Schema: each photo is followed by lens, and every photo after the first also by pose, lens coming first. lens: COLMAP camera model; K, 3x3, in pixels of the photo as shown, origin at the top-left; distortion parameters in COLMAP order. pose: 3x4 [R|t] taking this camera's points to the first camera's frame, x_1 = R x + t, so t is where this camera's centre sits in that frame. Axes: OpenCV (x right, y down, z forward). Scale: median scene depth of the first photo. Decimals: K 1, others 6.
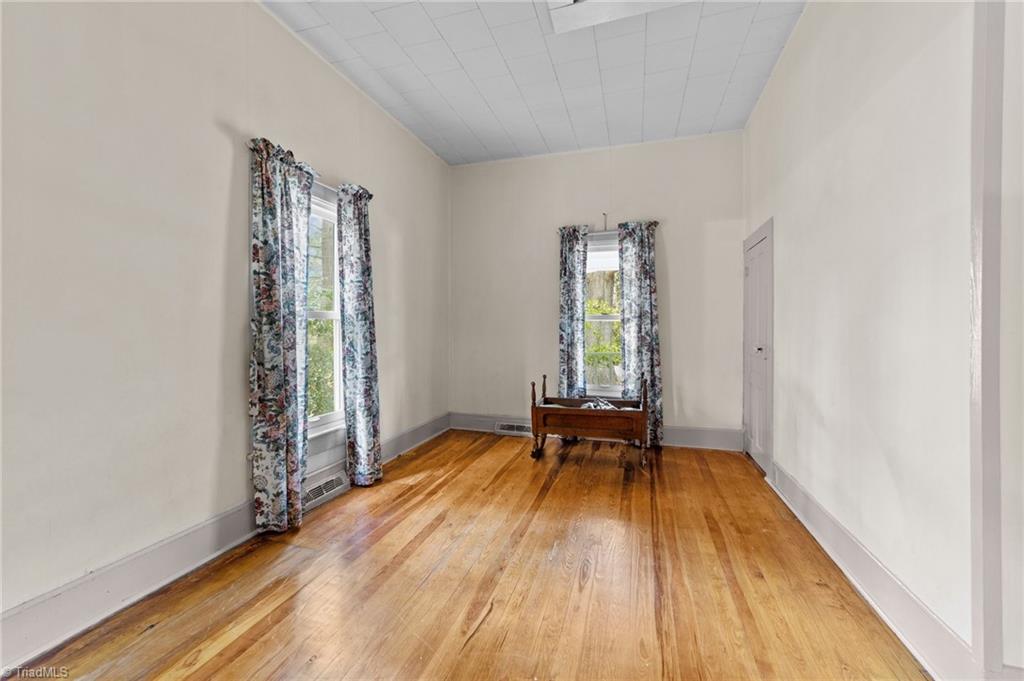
lens RADIAL K [[395.4, 0, 508.7], [0, 395.4, 335.3], [0, 0, 1]] dist [-0.003186, 0.001548]
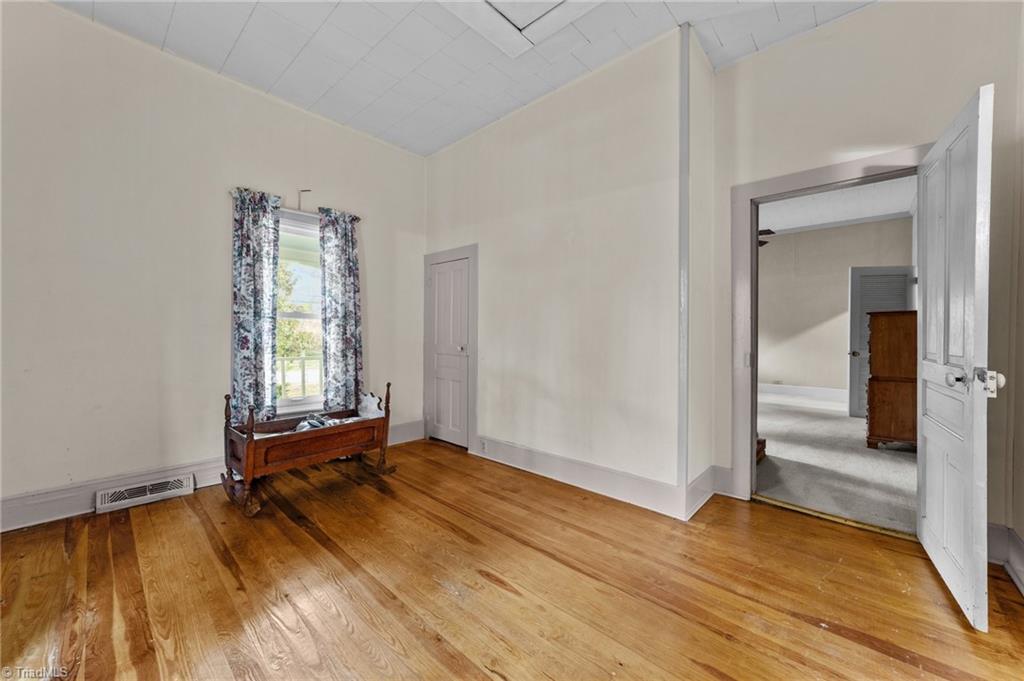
lens RADIAL K [[395.4, 0, 506.6], [0, 395.4, 336.7], [0, 0, 1]] dist [-0.003186, 0.001548]
pose [[0.433635, -0.000883, 0.901088, -0.327353], [0.000444, 1.000000, 0.000767, -0.001904], [-0.901088, 0.000068, 0.433636, 0.269883]]
